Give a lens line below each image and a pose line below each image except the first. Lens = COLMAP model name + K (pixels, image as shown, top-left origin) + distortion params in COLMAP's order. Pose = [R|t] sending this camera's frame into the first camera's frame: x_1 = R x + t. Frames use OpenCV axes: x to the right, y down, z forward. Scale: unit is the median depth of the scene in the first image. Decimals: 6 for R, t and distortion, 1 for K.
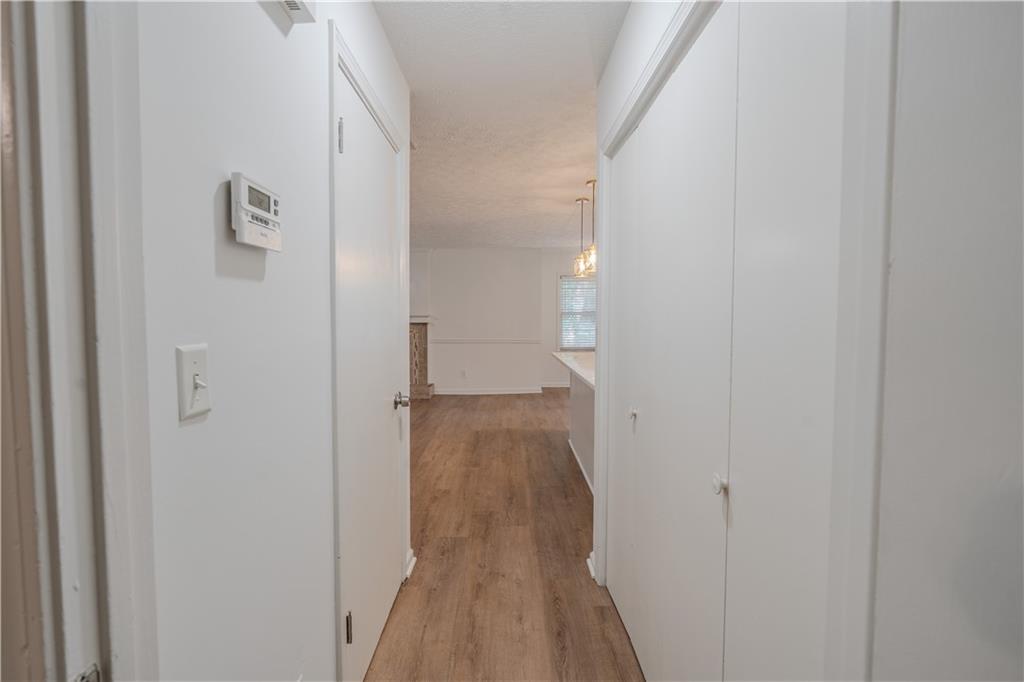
lens RADIAL K [[461.1, 0, 519.3], [0, 461.1, 342.0], [0, 0, 1]] dist [-0.008200, 0.002029]
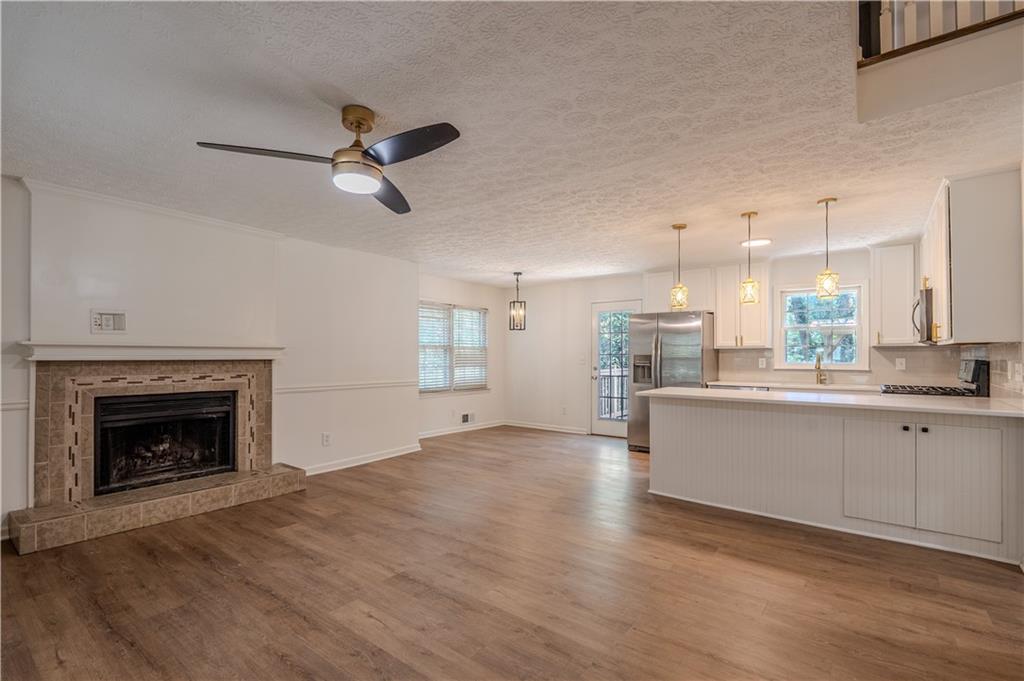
lens RADIAL K [[461.1, 0, 514.5], [0, 461.1, 355.0], [0, 0, 1]] dist [-0.008200, 0.002029]
pose [[0.627550, 0.003040, 0.778571, -0.508564], [0.037608, 0.998707, -0.034213, -0.017841], [-0.777668, 0.050751, 0.626624, 0.439232]]
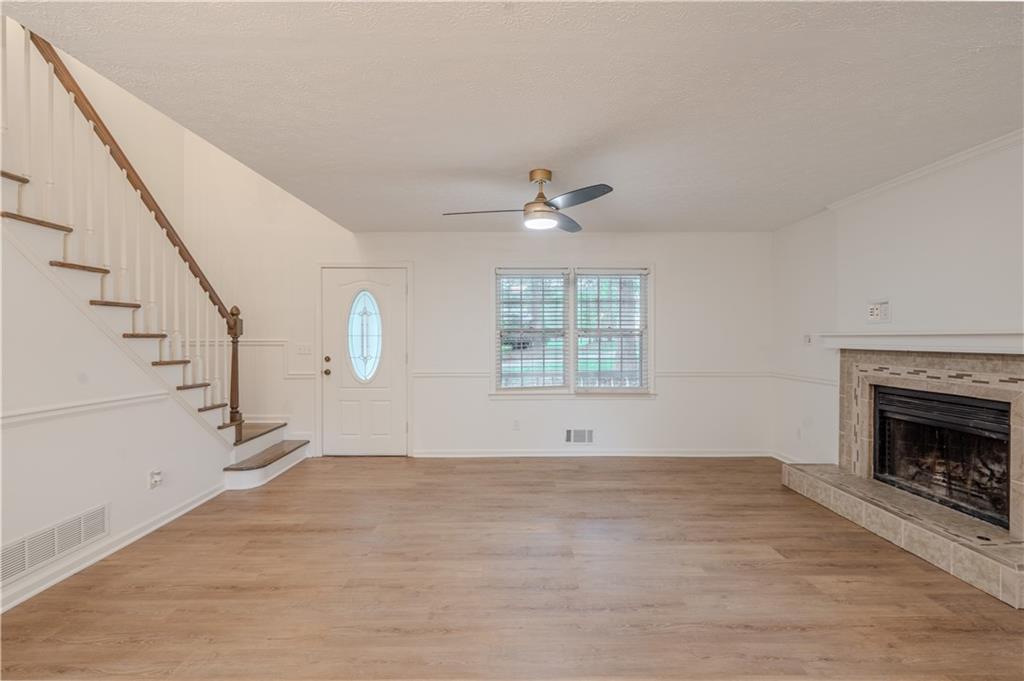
lens RADIAL K [[461.1, 0, 510.8], [0, 461.1, 339.5], [0, 0, 1]] dist [-0.008200, 0.002029]
pose [[-0.022389, 0.003375, -0.999744, 0.117092], [-0.046863, 0.998892, 0.004421, -0.039914], [0.998650, 0.046950, -0.022206, 0.702177]]
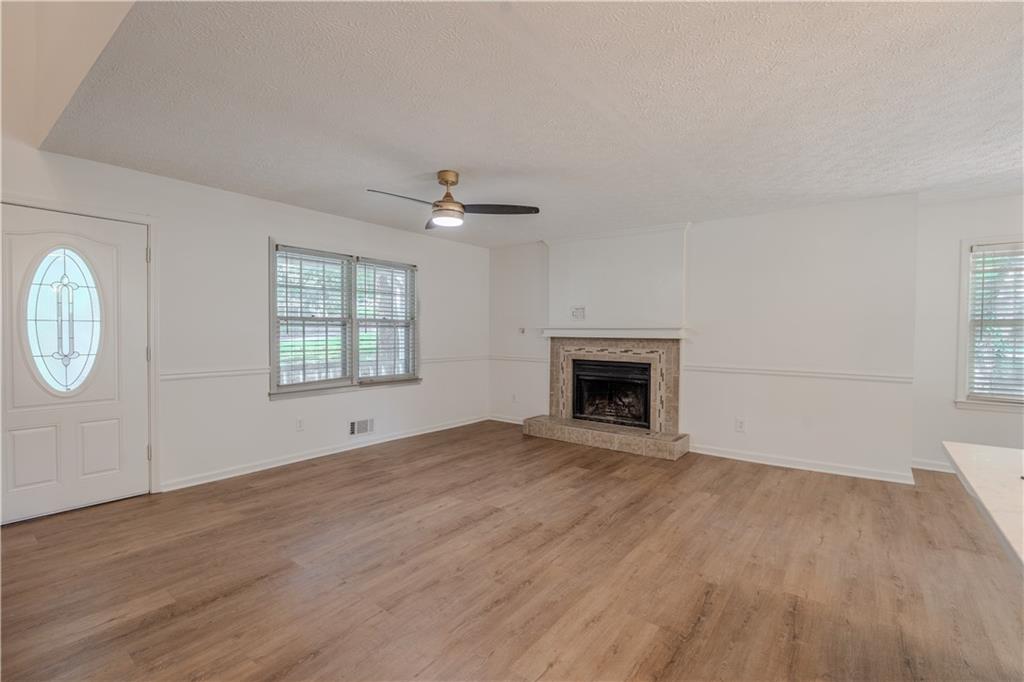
lens RADIAL K [[461.1, 0, 511.4], [0, 461.1, 335.4], [0, 0, 1]] dist [-0.008200, 0.002029]
pose [[0.775400, 0.009677, -0.631396, 0.026914], [-0.036652, 0.998887, -0.029702, -0.020461], [0.630405, 0.046173, 0.774892, 0.388743]]
